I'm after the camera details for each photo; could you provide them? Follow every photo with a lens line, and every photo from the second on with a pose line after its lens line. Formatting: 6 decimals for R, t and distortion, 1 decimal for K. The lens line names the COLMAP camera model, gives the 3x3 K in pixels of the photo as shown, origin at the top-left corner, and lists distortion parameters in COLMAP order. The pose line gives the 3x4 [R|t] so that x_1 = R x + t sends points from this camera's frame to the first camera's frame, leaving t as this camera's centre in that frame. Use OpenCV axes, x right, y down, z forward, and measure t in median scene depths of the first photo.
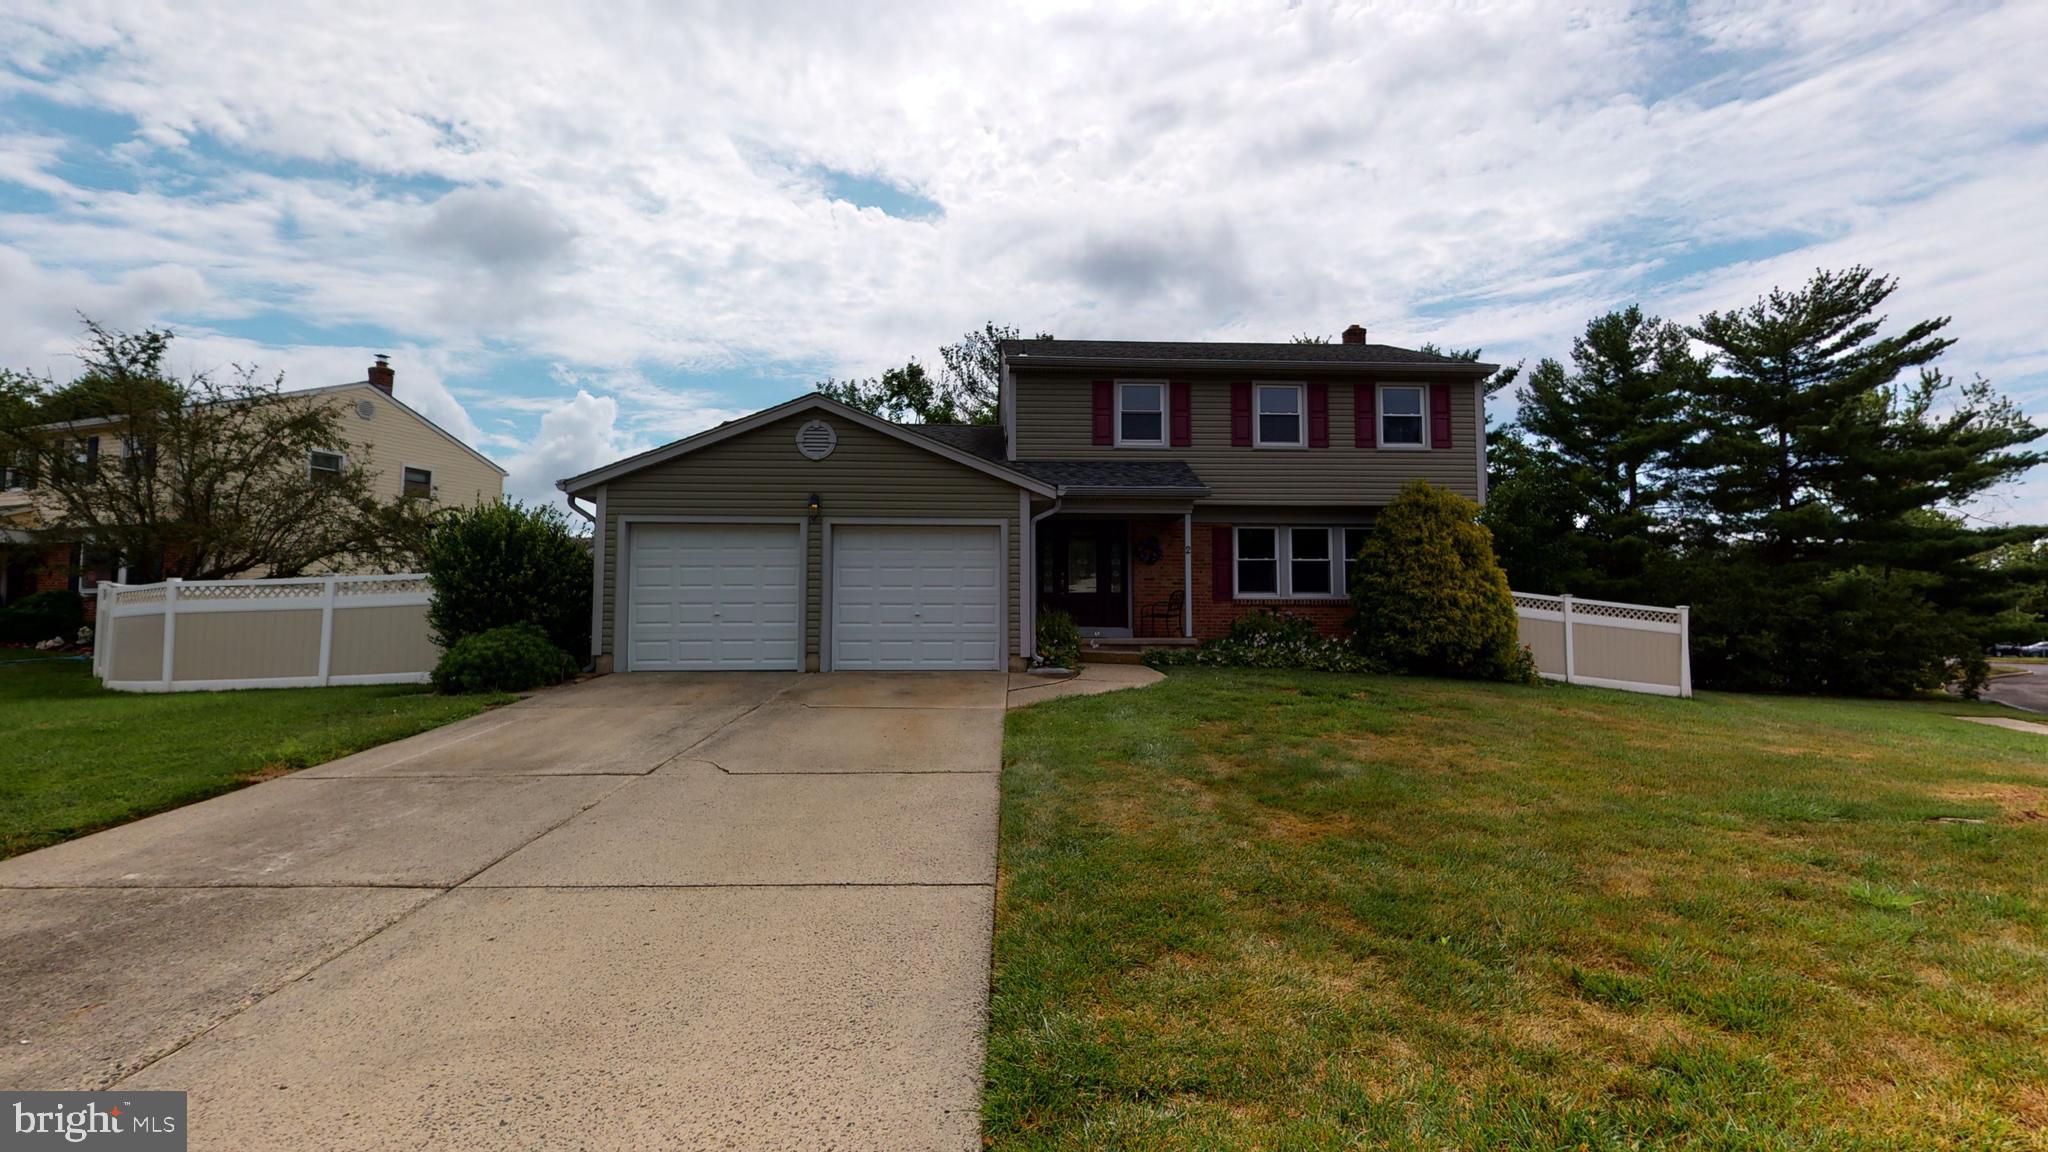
lens RADIAL K [[949.5, 0, 1024.0], [0, 949.5, 576.0], [0, 0, 1]] dist [-0.001292, 0.000634]
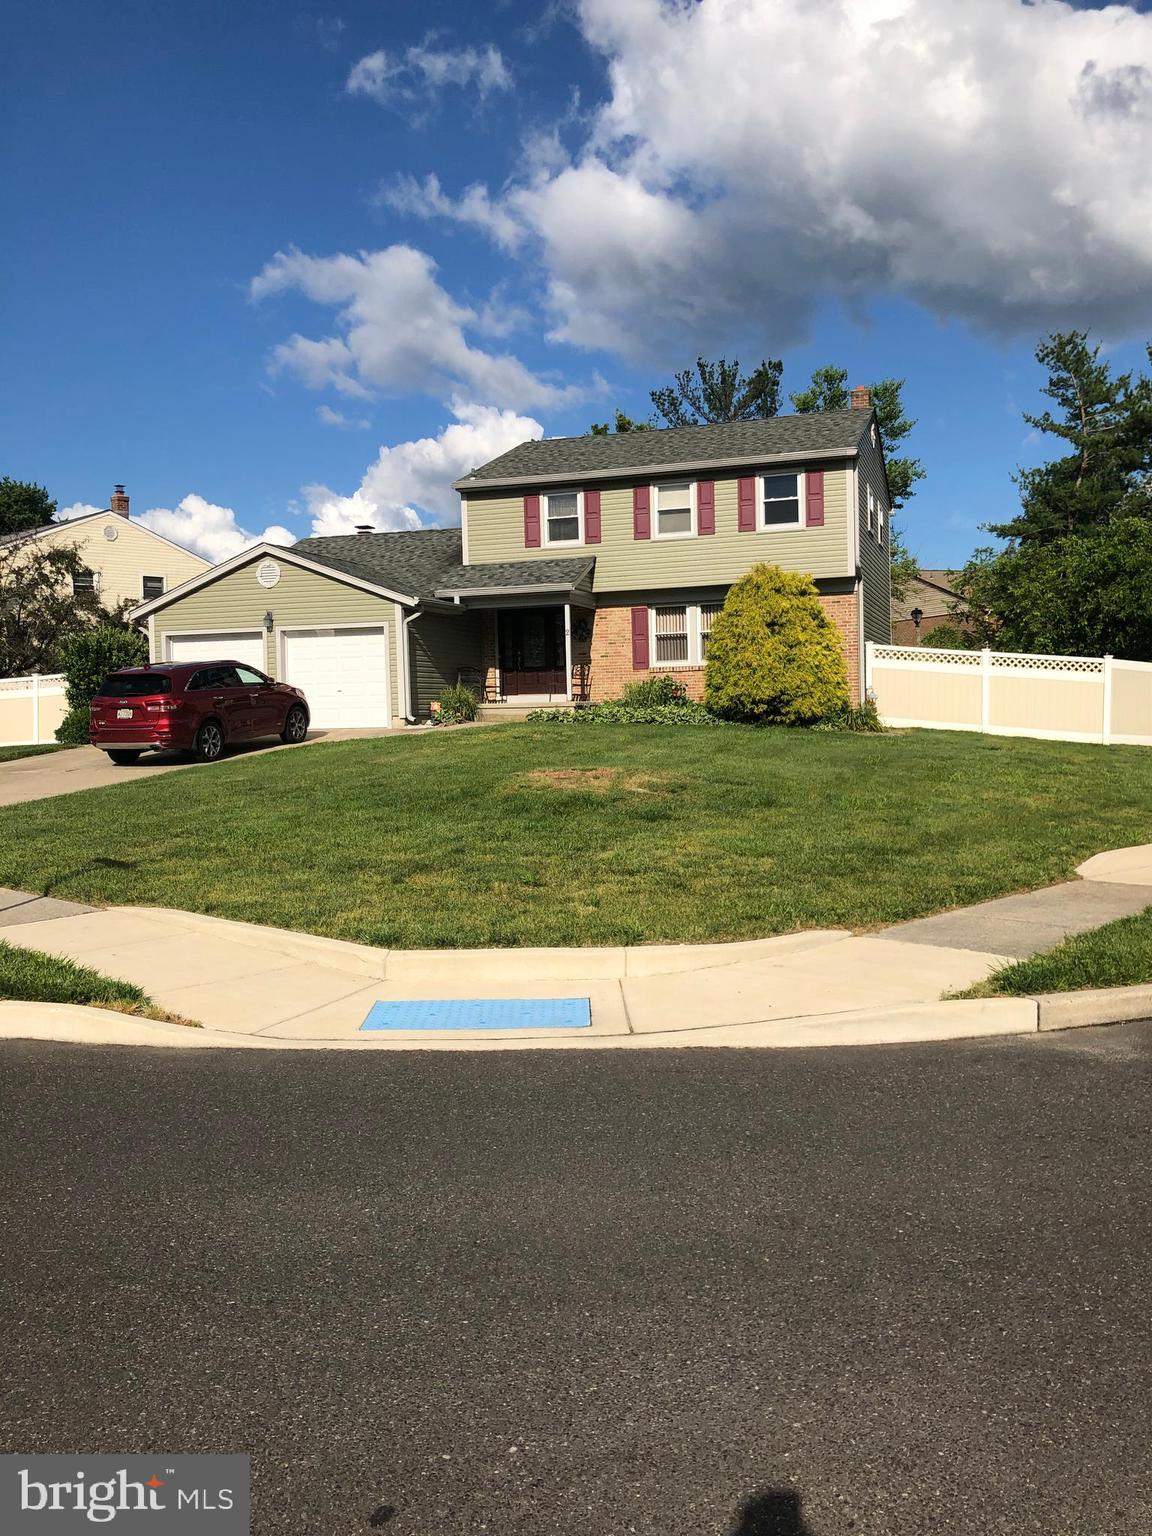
lens RADIAL K [[1279.6, 0, 576.1], [0, 1279.6, 751.0], [0, 0, 1]] dist [0.050968, -0.094105]
pose [[0.936298, -0.014856, -0.350893, 0.689191], [0.048959, 0.994871, 0.088517, -0.017073], [0.347778, -0.100058, 0.932222, -0.538326]]
